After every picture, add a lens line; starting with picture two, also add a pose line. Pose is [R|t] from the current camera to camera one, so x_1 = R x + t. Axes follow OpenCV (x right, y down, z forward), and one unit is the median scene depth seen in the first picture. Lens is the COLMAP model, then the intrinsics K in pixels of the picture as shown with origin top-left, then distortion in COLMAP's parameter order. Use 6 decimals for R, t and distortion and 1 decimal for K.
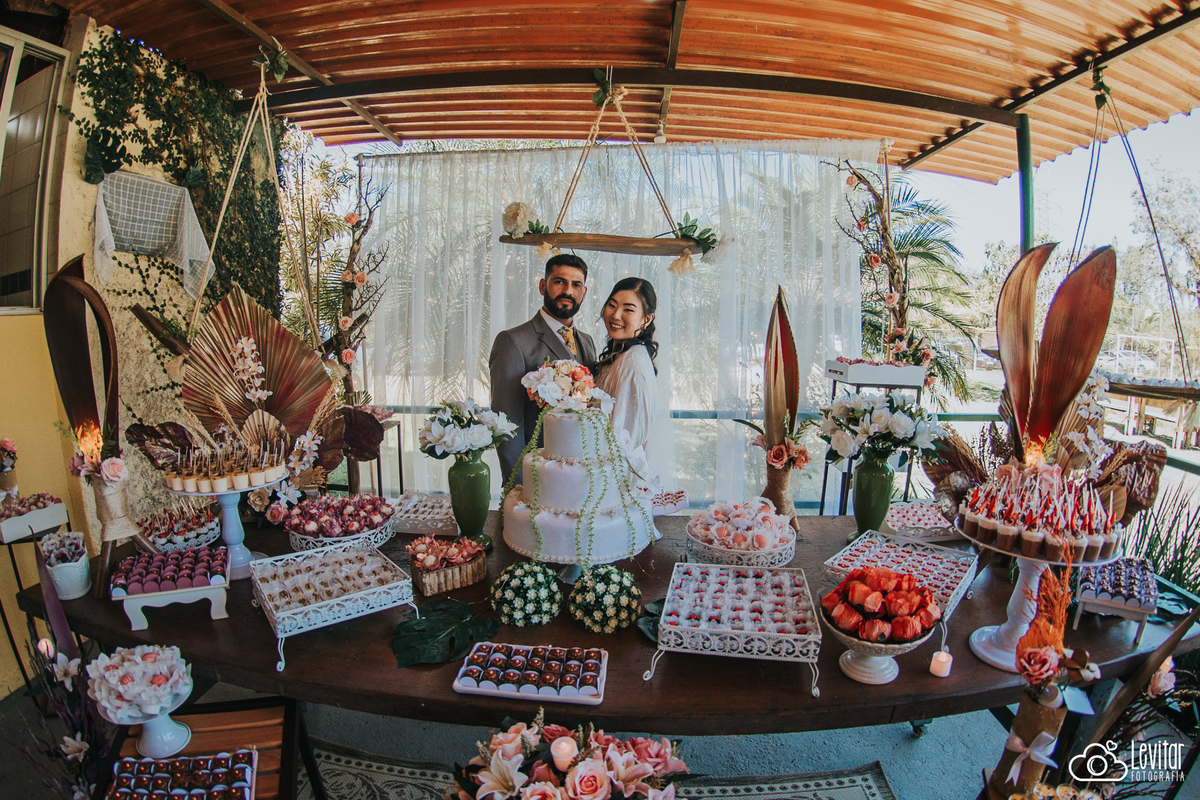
lens RADIAL K [[521.6, 0, 600.9], [0, 521.6, 392.1], [0, 0, 1]] dist [-0.143570, 0.001028]
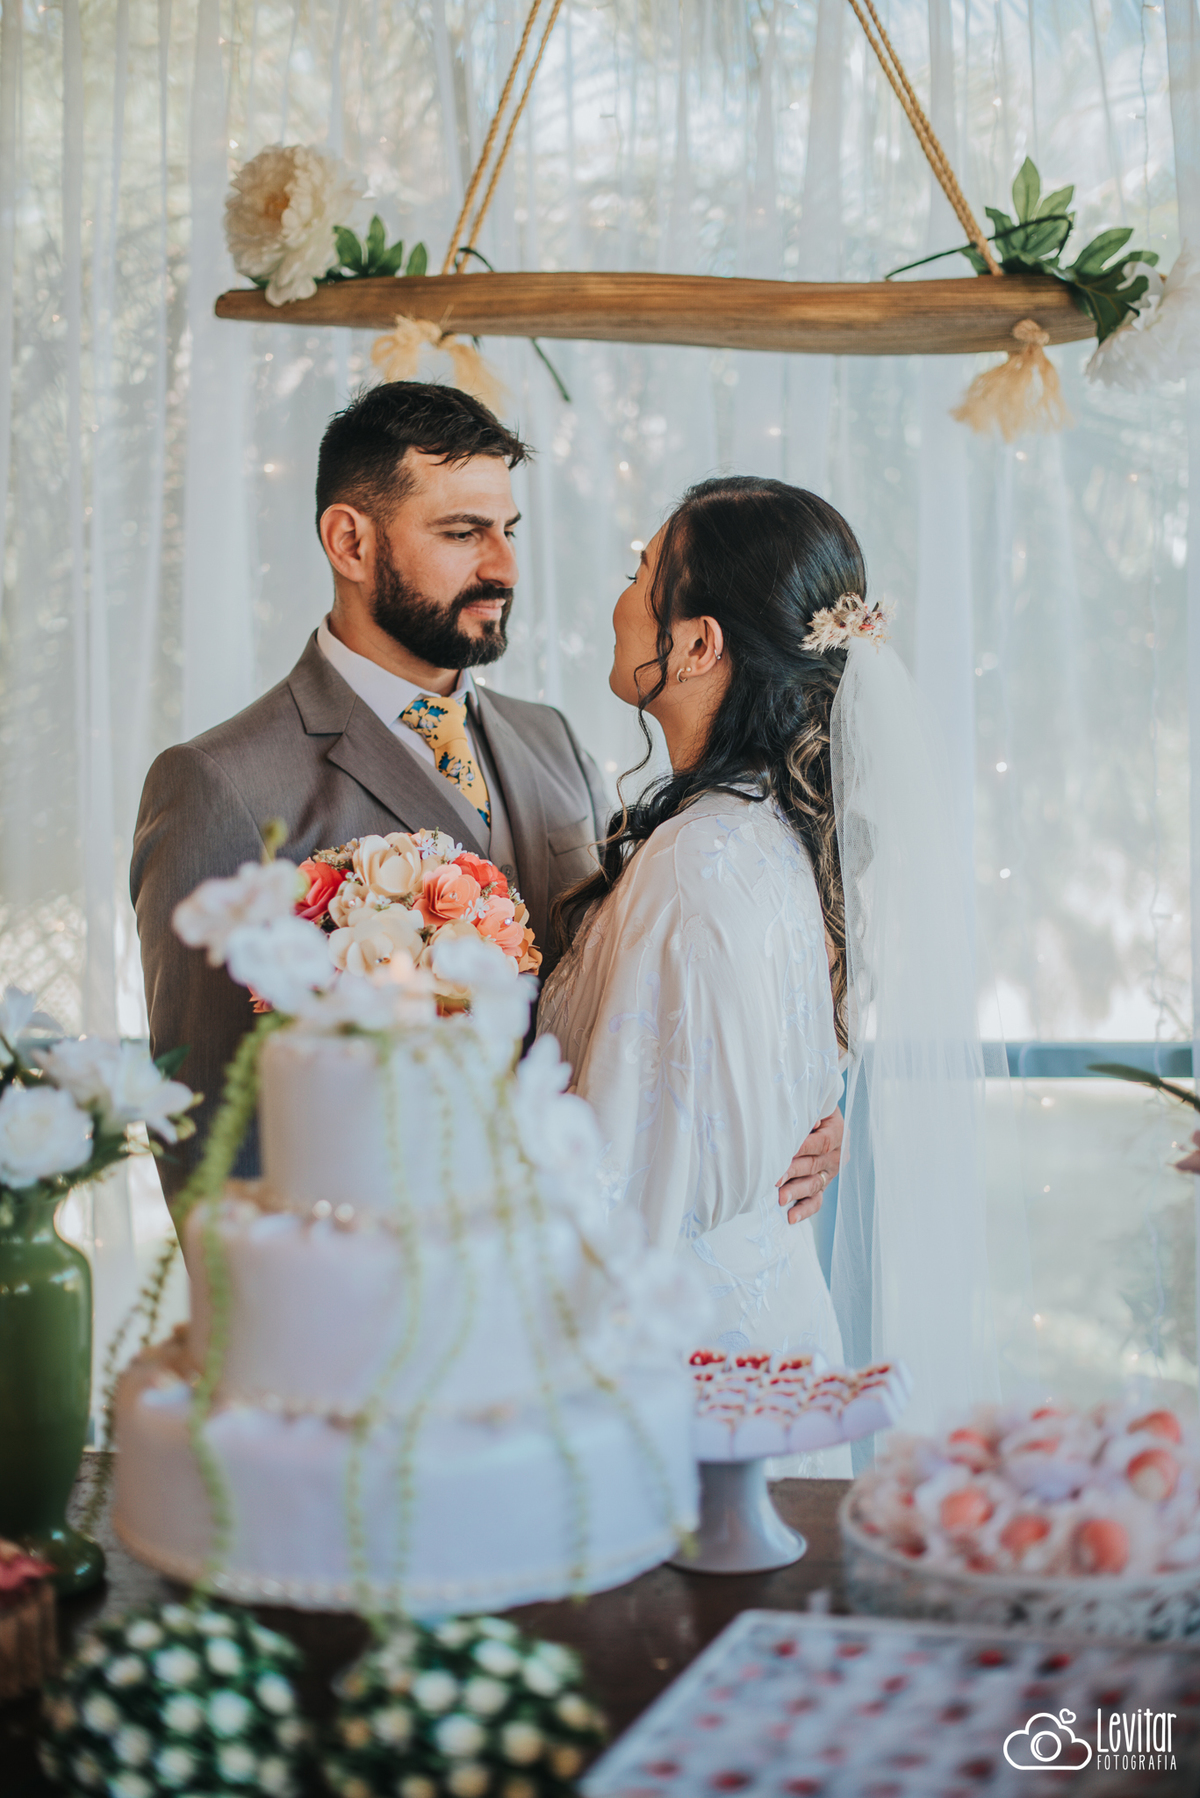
lens RADIAL K [[2621.5, 0, 599.1], [0, 2621.5, 897.0], [0, 0, 1]] dist [-0.139047, 0.125454]
pose [[0.994434, -0.016029, -0.104138, 0.151269], [0.012754, 0.999405, -0.032036, 0.009692], [0.104590, 0.030529, 0.994047, -0.223241]]
